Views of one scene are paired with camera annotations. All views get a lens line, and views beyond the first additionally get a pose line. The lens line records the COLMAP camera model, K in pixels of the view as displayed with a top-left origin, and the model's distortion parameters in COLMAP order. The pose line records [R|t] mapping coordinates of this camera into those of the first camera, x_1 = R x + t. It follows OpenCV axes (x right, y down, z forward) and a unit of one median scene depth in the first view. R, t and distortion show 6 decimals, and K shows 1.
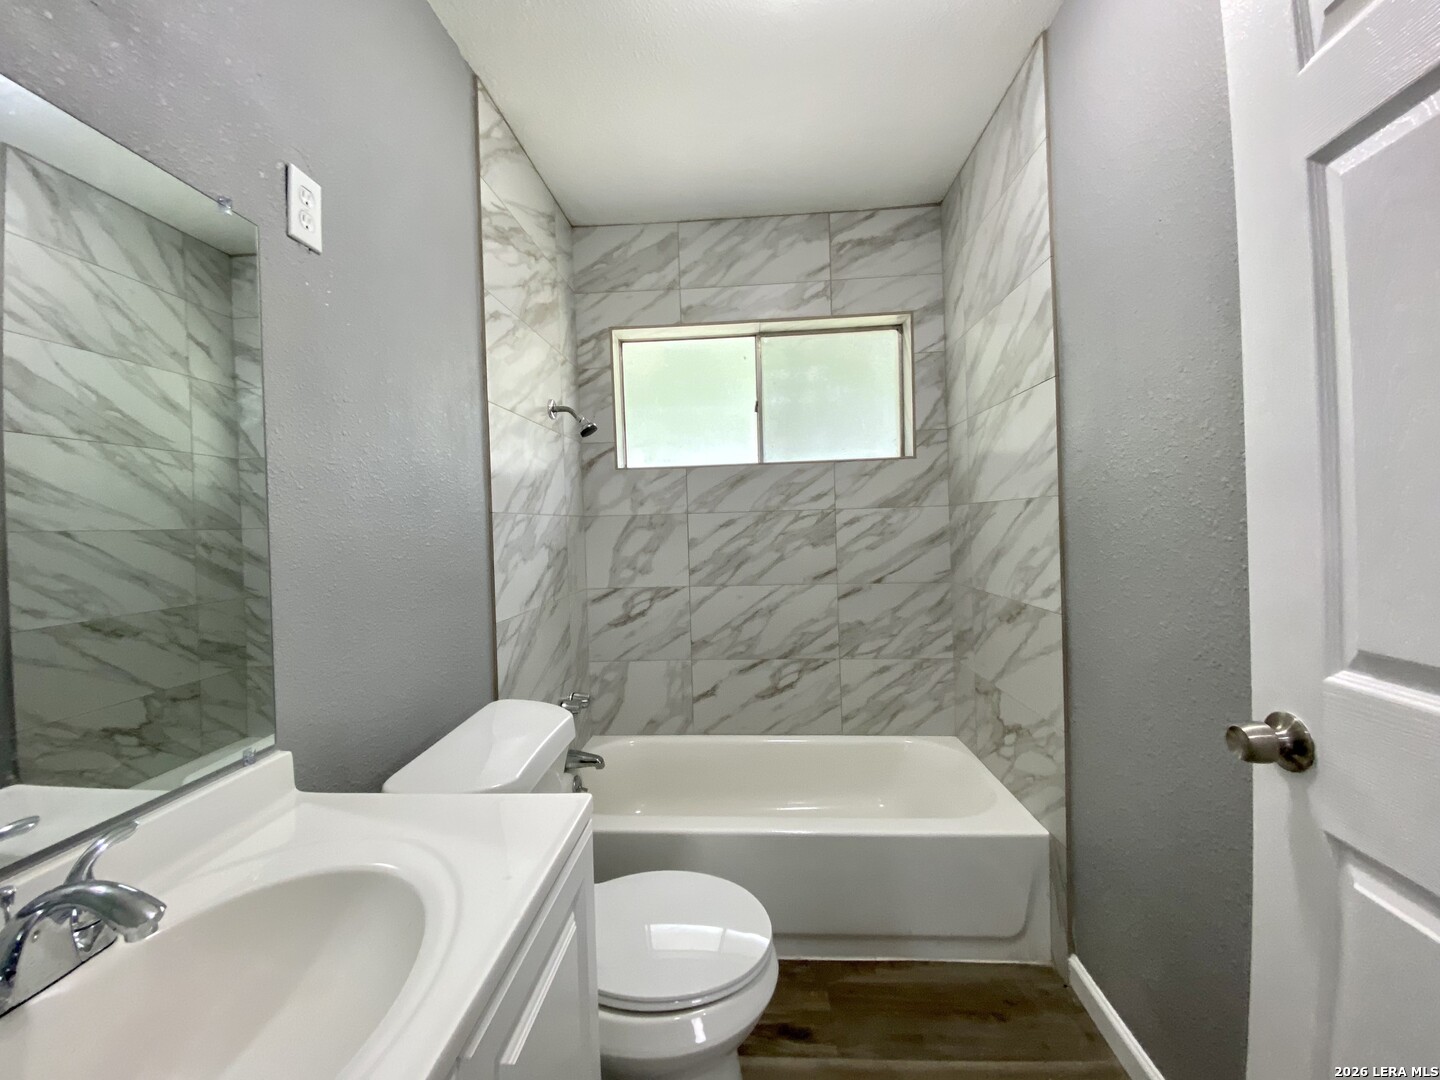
lens RADIAL K [[586.1, 0, 712.1], [0, 586.1, 539.1], [0, 0, 1]] dist [0.018265, -0.018754]
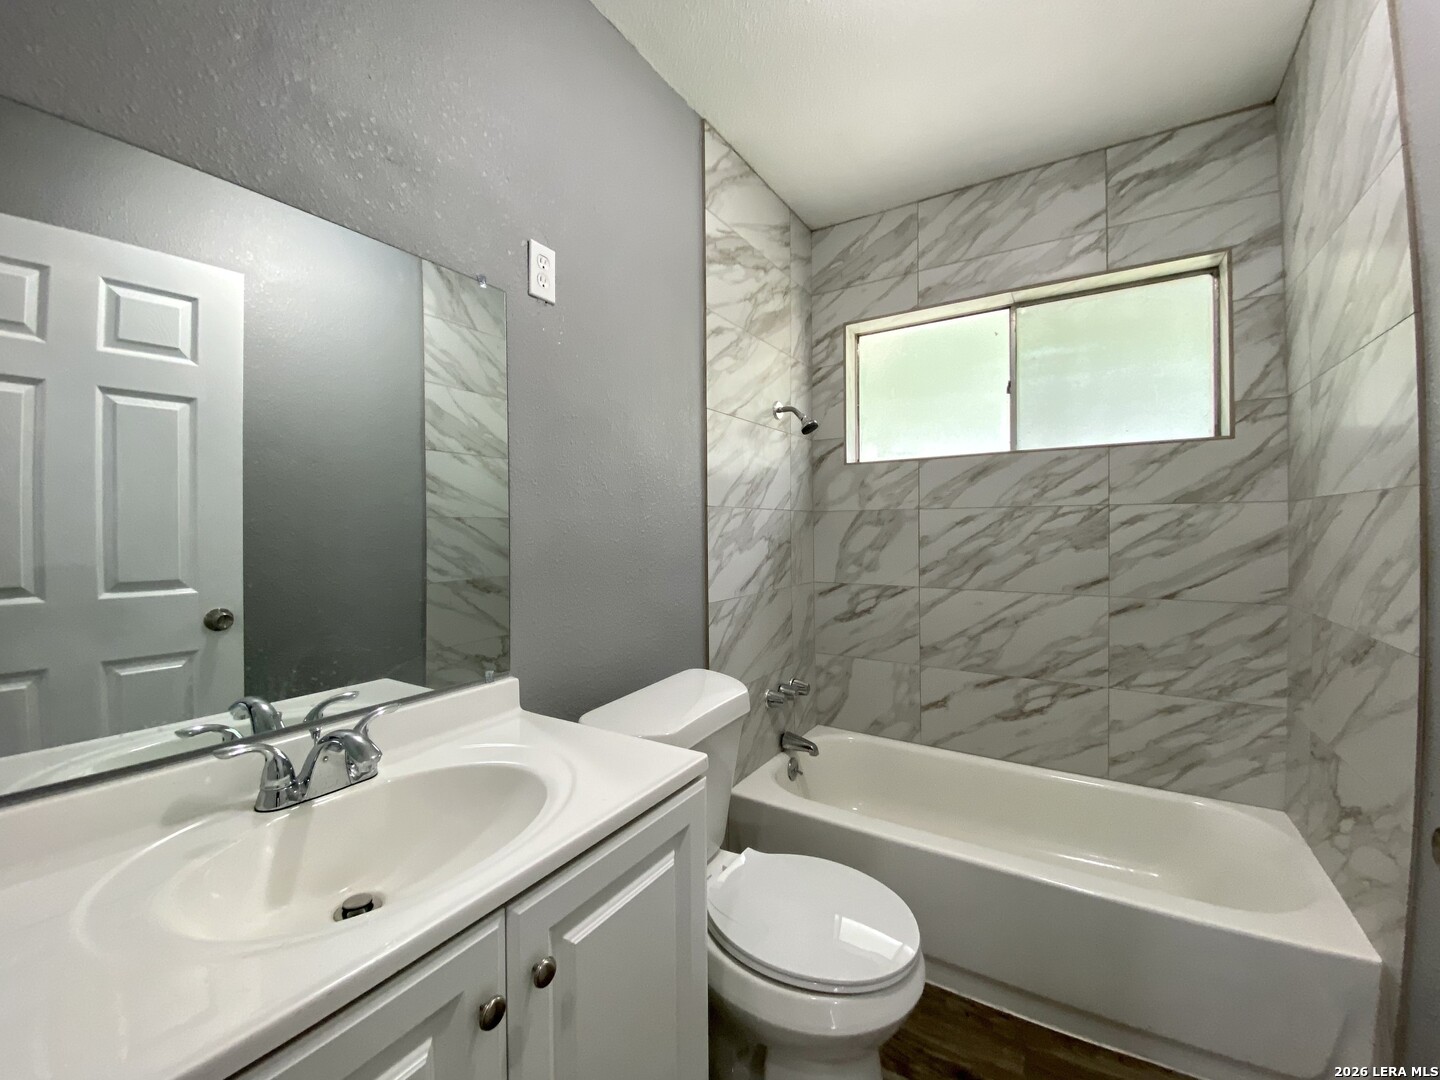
lens RADIAL K [[586.1, 0, 707.6], [0, 586.1, 542.2], [0, 0, 1]] dist [0.018265, -0.018754]
pose [[0.877115, 0.034241, -0.479058, 0.147008], [-0.031040, 0.999411, 0.014602, 0.007736], [0.479276, 0.002062, 0.877662, 0.007376]]
